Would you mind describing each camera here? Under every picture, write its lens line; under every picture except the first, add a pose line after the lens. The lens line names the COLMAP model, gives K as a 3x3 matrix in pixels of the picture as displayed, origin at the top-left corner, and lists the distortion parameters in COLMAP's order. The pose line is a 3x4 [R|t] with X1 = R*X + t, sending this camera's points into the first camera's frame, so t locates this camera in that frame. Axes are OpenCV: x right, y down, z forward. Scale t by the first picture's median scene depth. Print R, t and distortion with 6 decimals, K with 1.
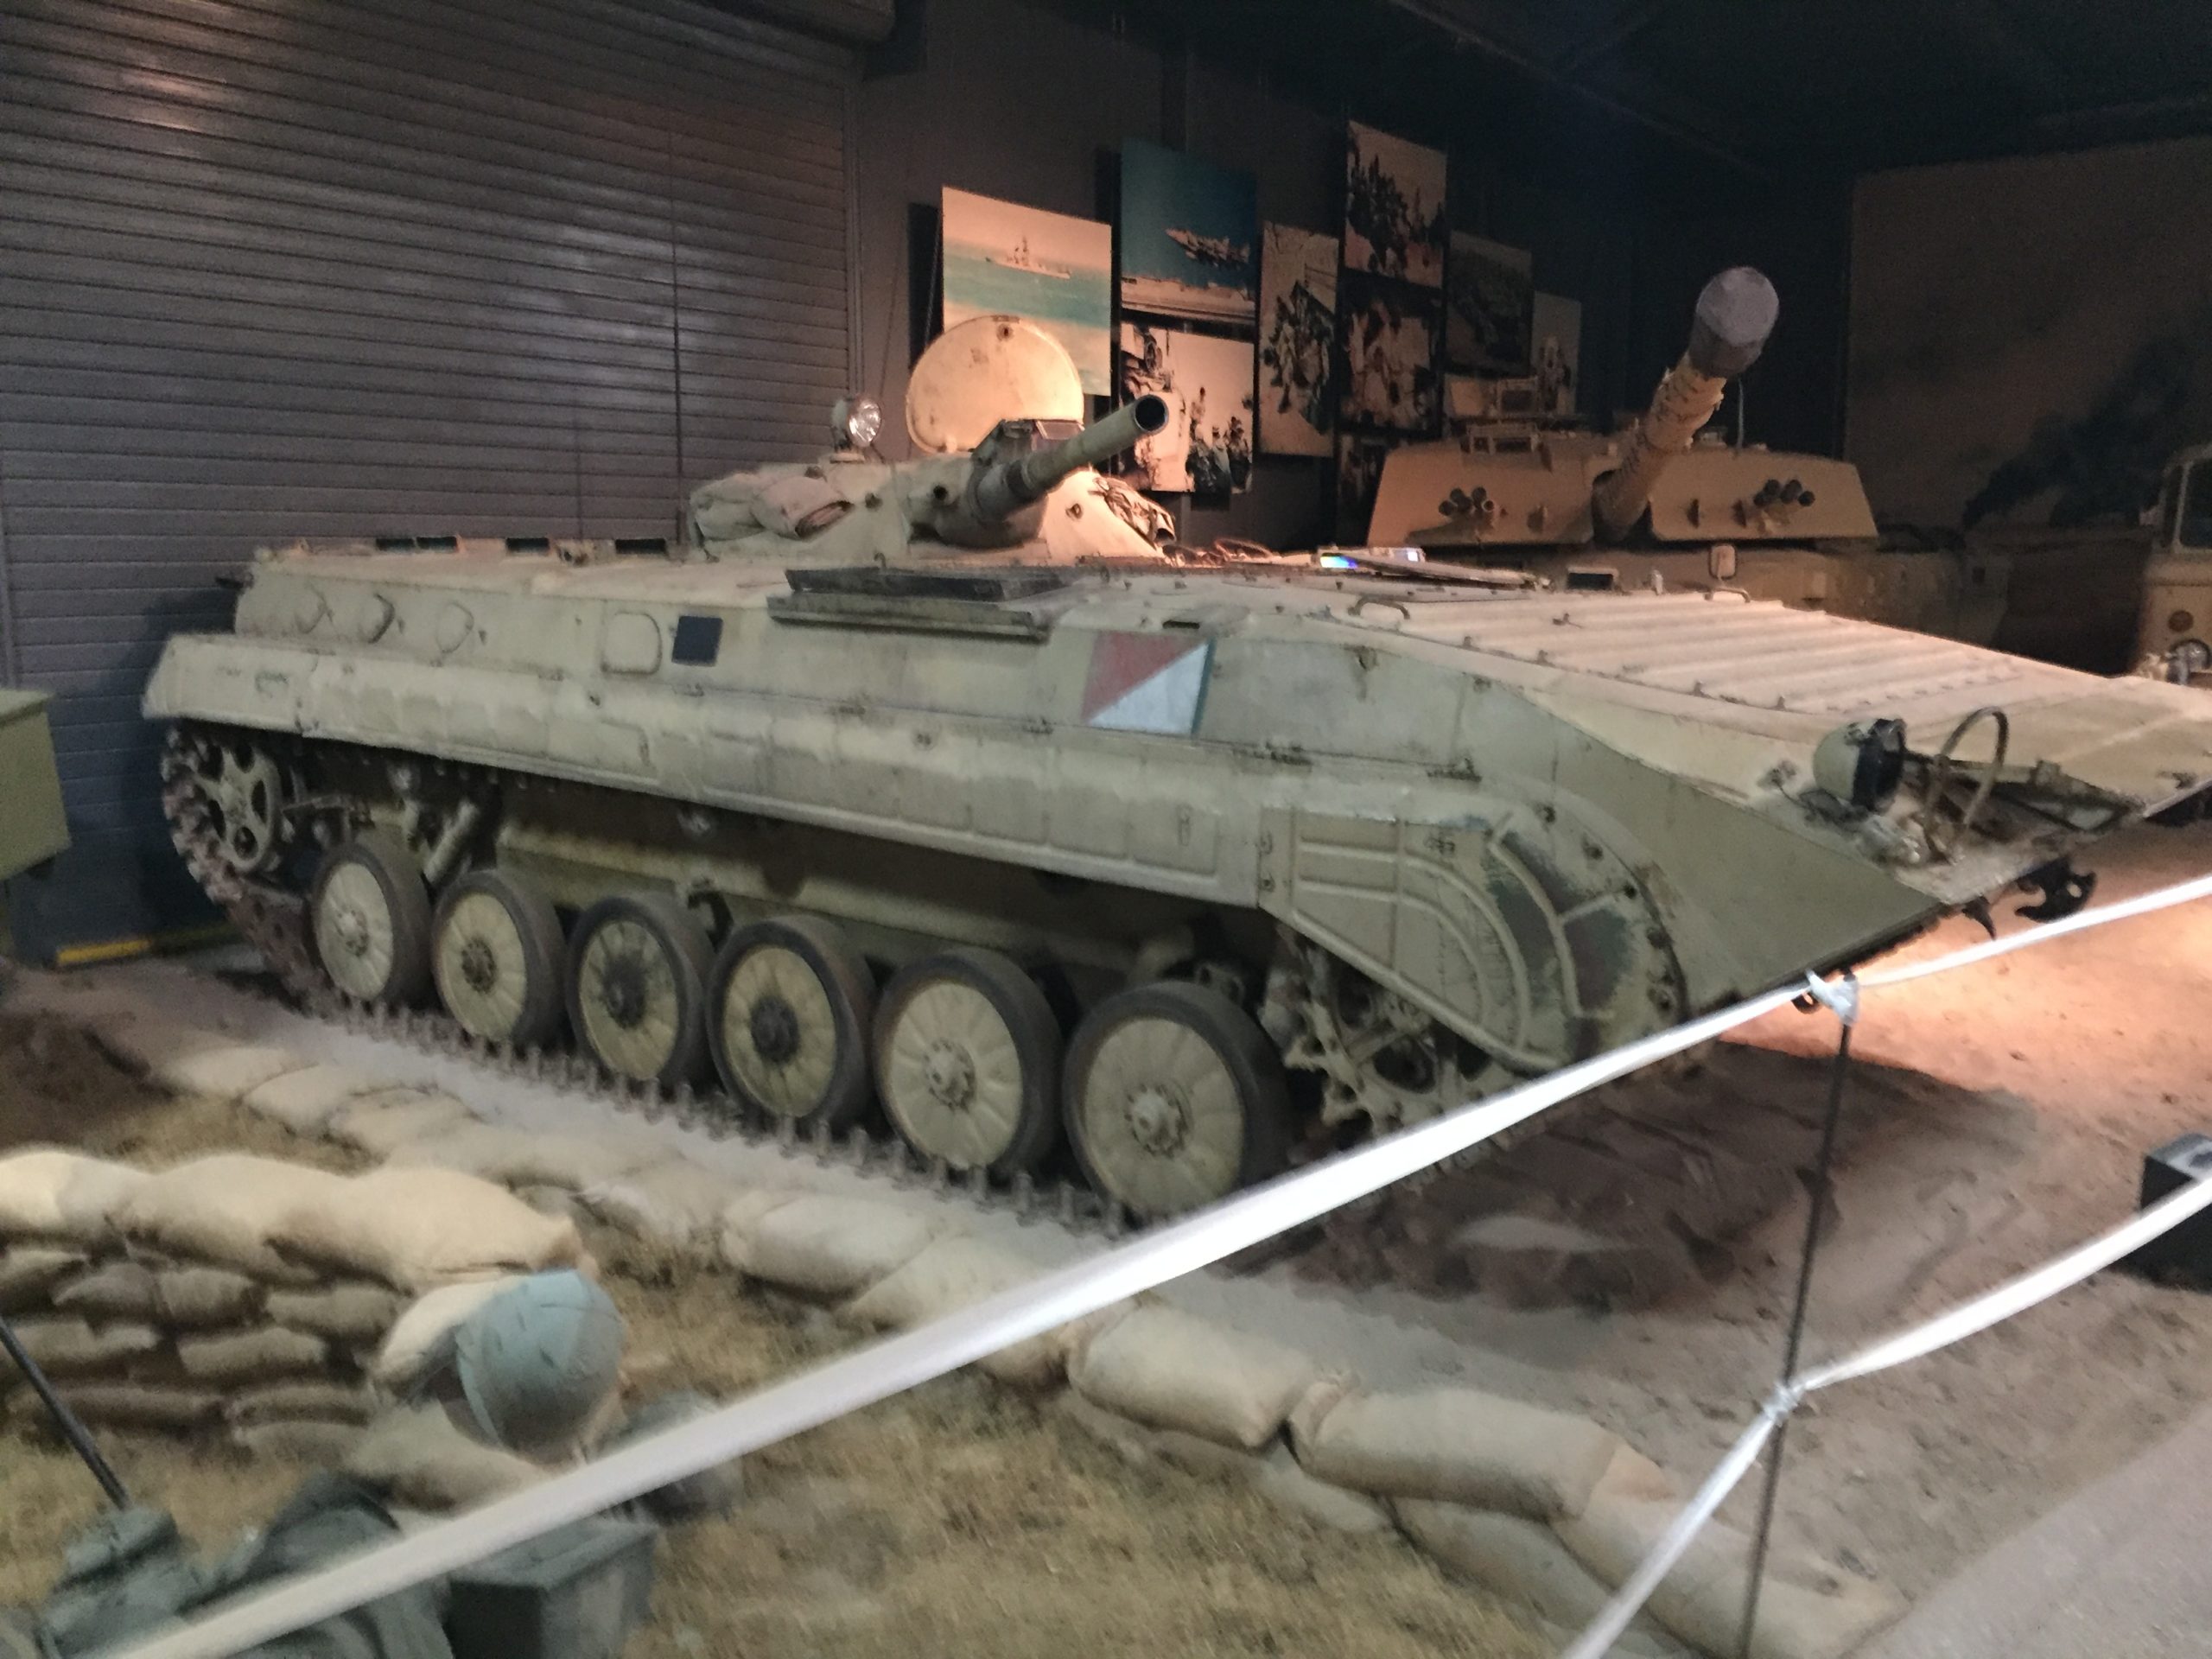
lens RADIAL K [[1884.8, 0, 1086.2], [0, 1884.8, 826.7], [0, 0, 1]] dist [0.058288, -0.019491]
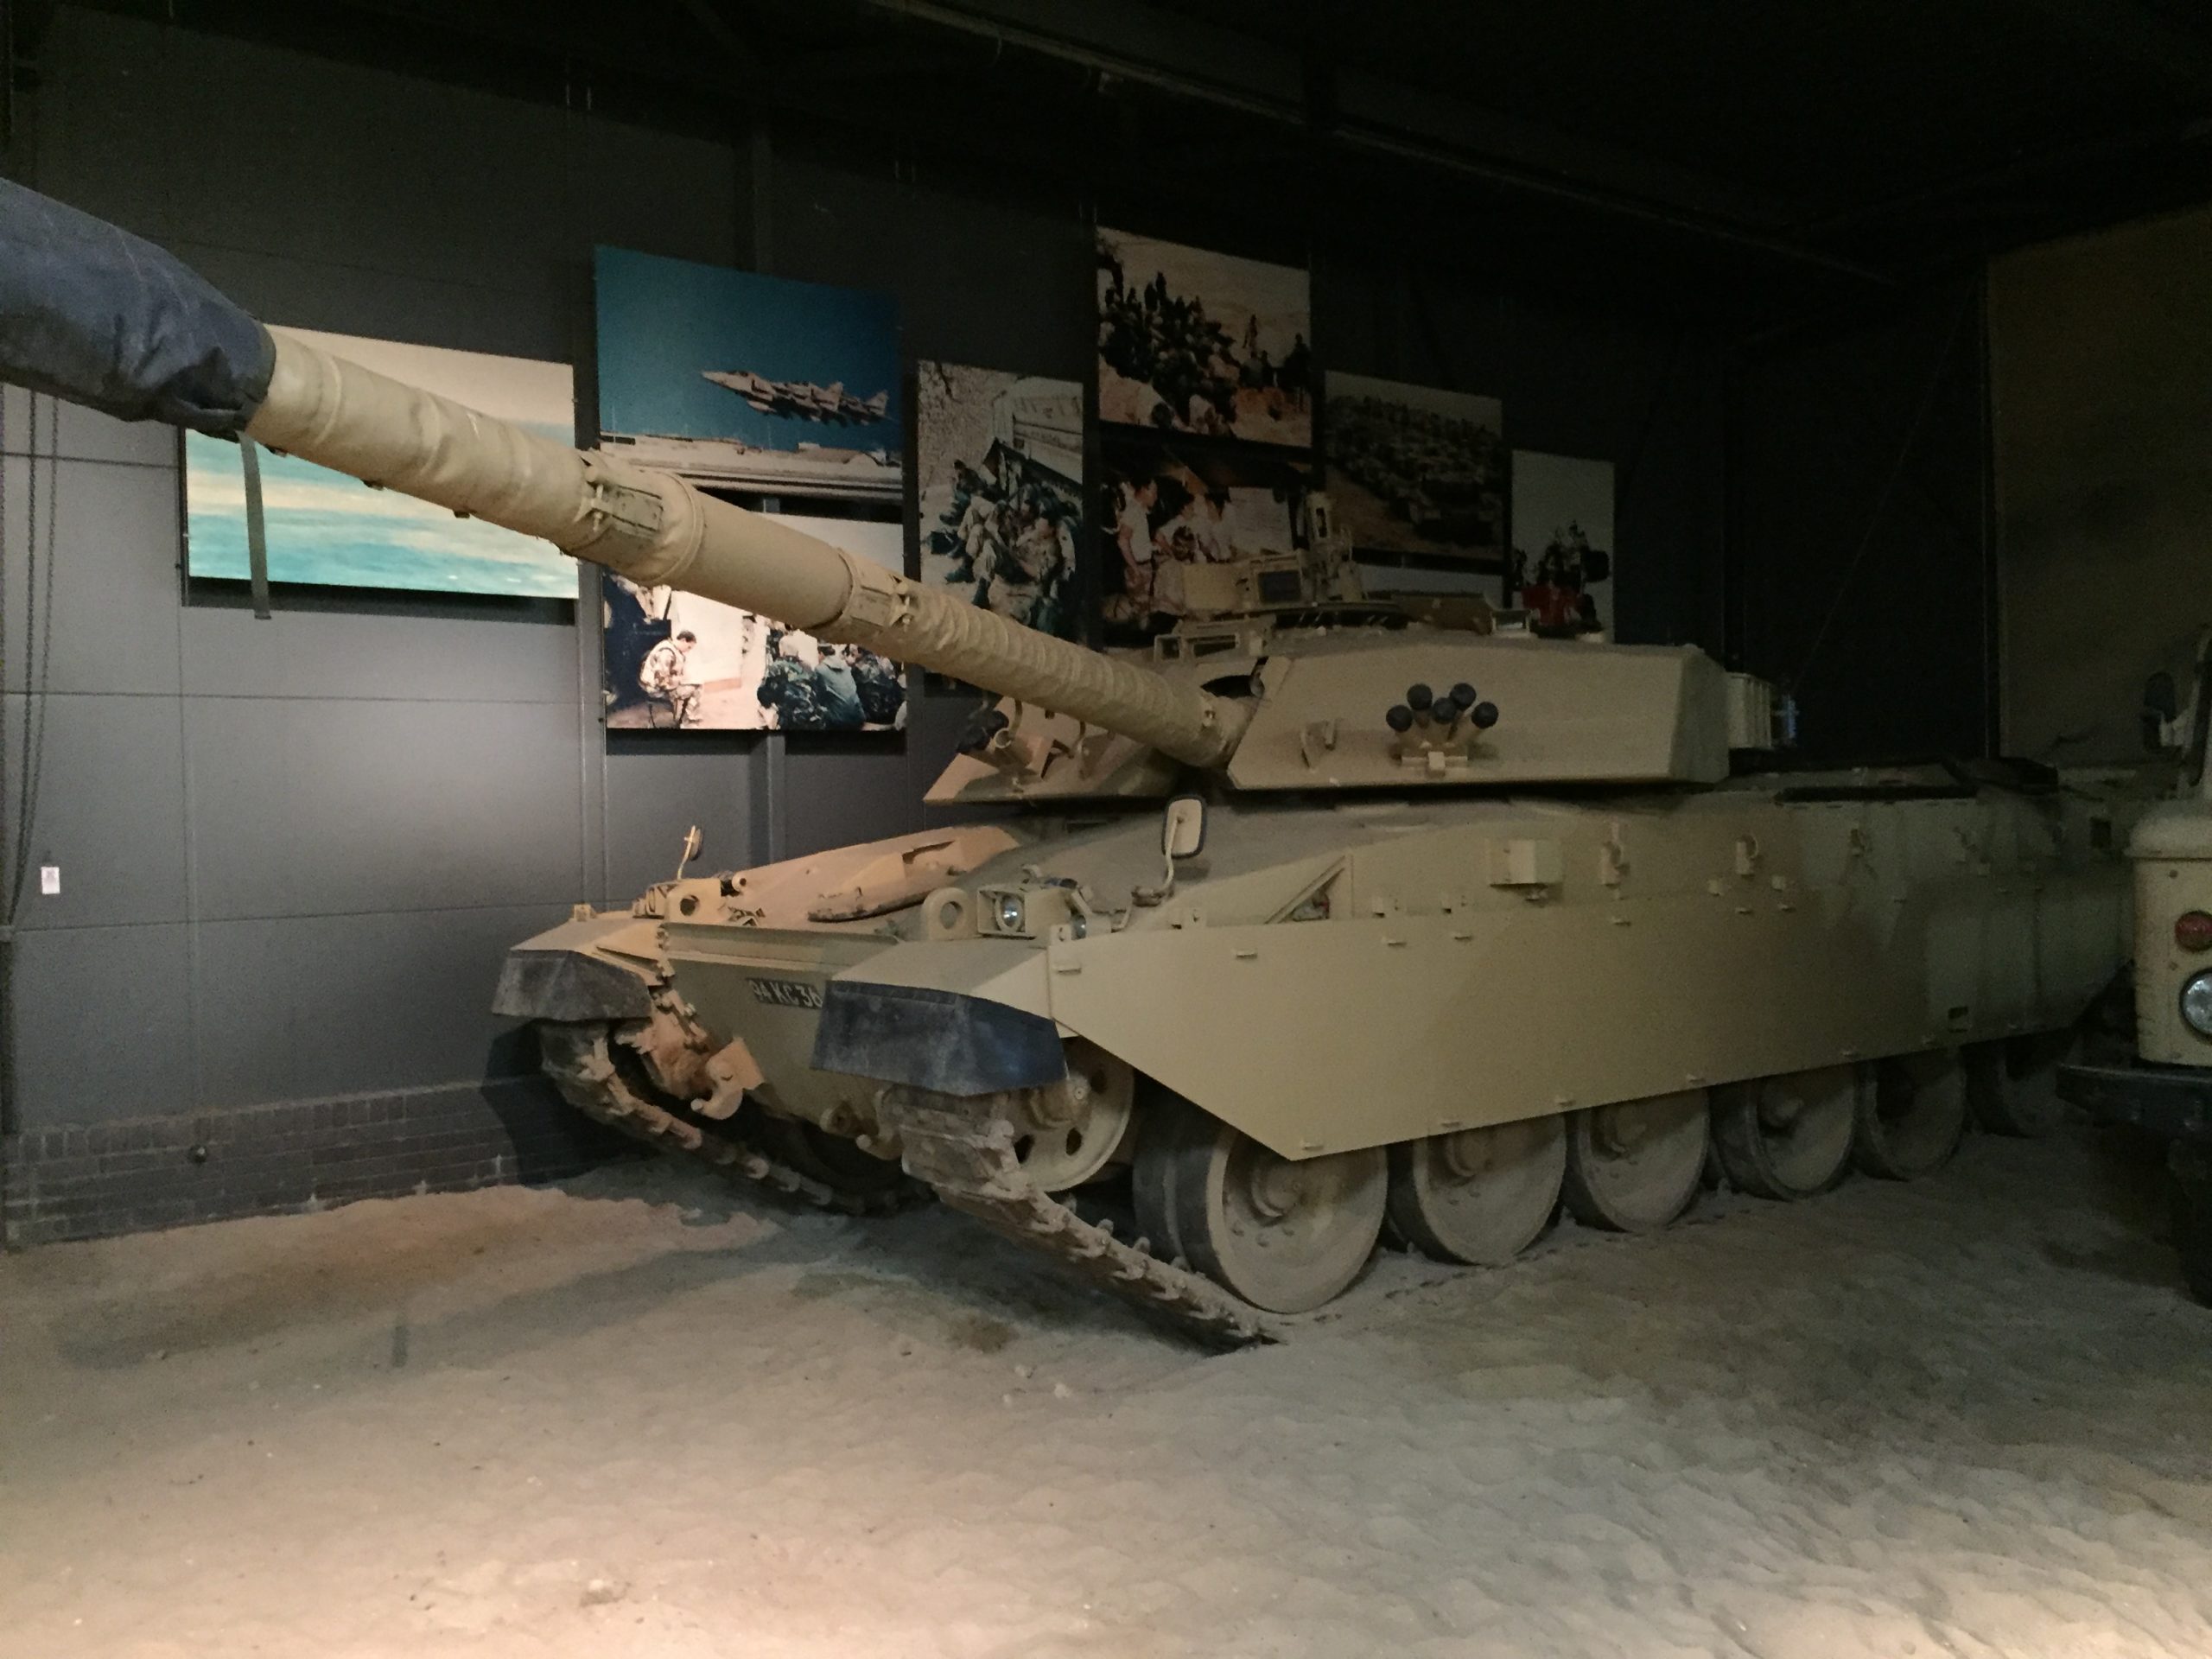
lens RADIAL K [[1884.8, 0, 1108.6], [0, 1884.8, 822.4], [0, 0, 1]] dist [0.058288, -0.019491]
pose [[0.963991, -0.015725, -0.265471, 0.340322], [-0.019623, 0.991323, -0.129975, -0.050807], [0.265211, 0.130504, 0.955318, 0.341847]]
